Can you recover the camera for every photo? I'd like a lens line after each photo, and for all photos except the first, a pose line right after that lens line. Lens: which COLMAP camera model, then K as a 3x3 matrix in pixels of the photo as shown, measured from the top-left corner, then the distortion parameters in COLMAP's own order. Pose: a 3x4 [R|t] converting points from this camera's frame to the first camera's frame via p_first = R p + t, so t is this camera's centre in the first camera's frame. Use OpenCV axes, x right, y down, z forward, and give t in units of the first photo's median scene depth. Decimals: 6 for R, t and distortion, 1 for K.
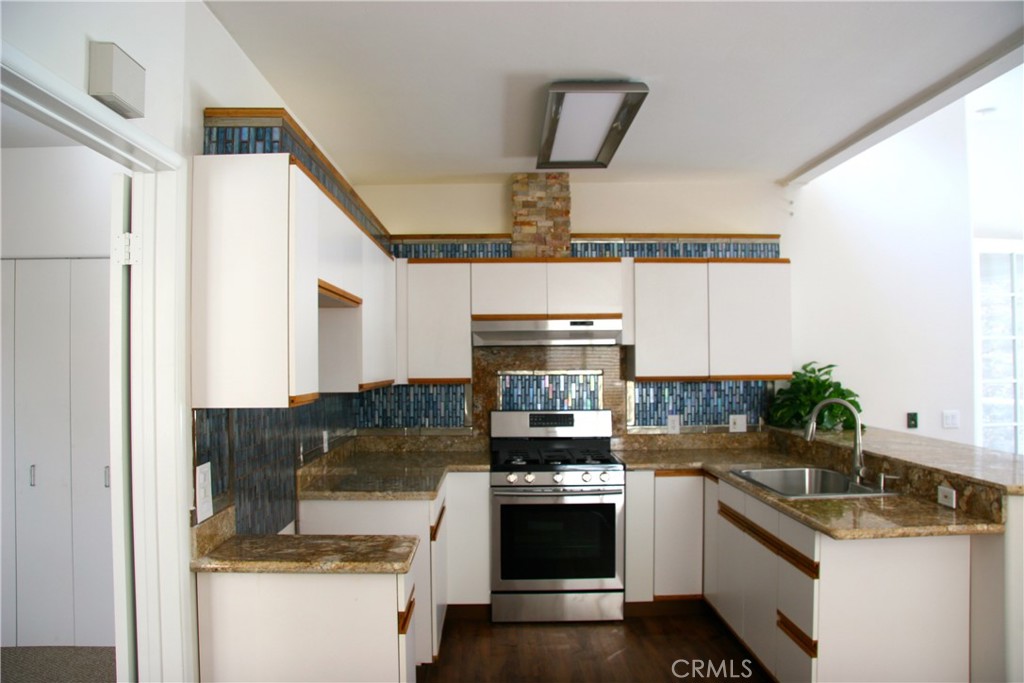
lens RADIAL K [[822.7, 0, 506.6], [0, 822.7, 338.5], [0, 0, 1]] dist [-0.155944, 0.126413]
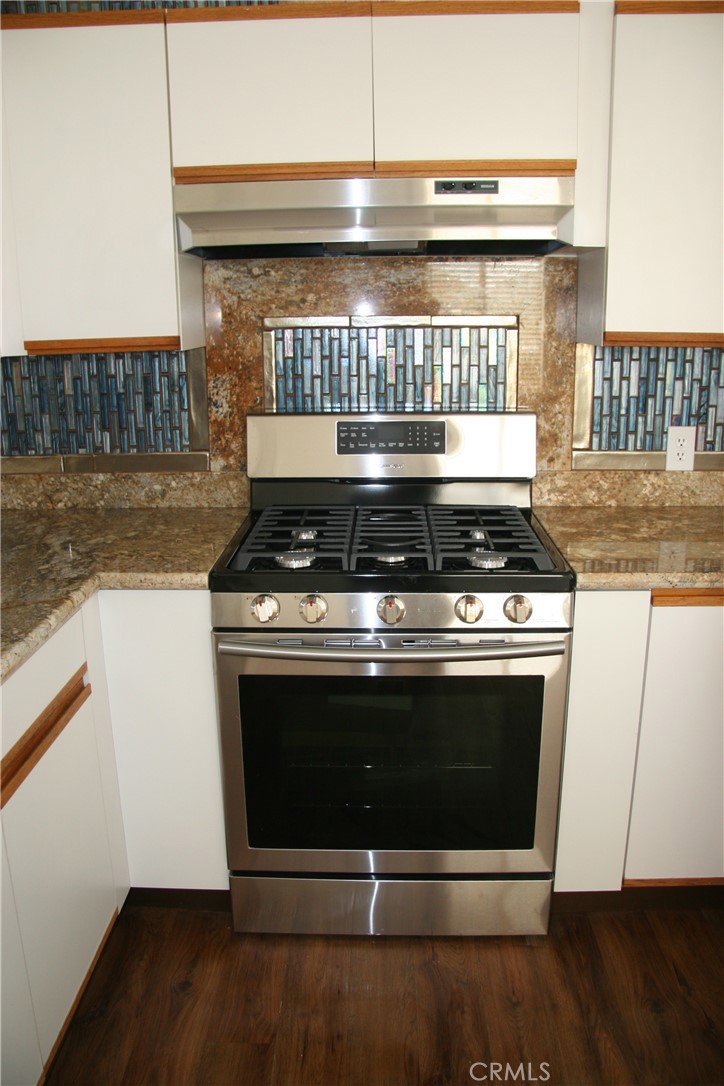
lens RADIAL K [[872.5, 0, 368.3], [0, 872.5, 540.5], [0, 0, 1]] dist [-0.155944, 0.126413]
pose [[0.999058, 0.007036, -0.042830, 0.061316], [0.004987, 0.961630, 0.274305, 0.028495], [0.043117, -0.274260, 0.960688, 0.554393]]
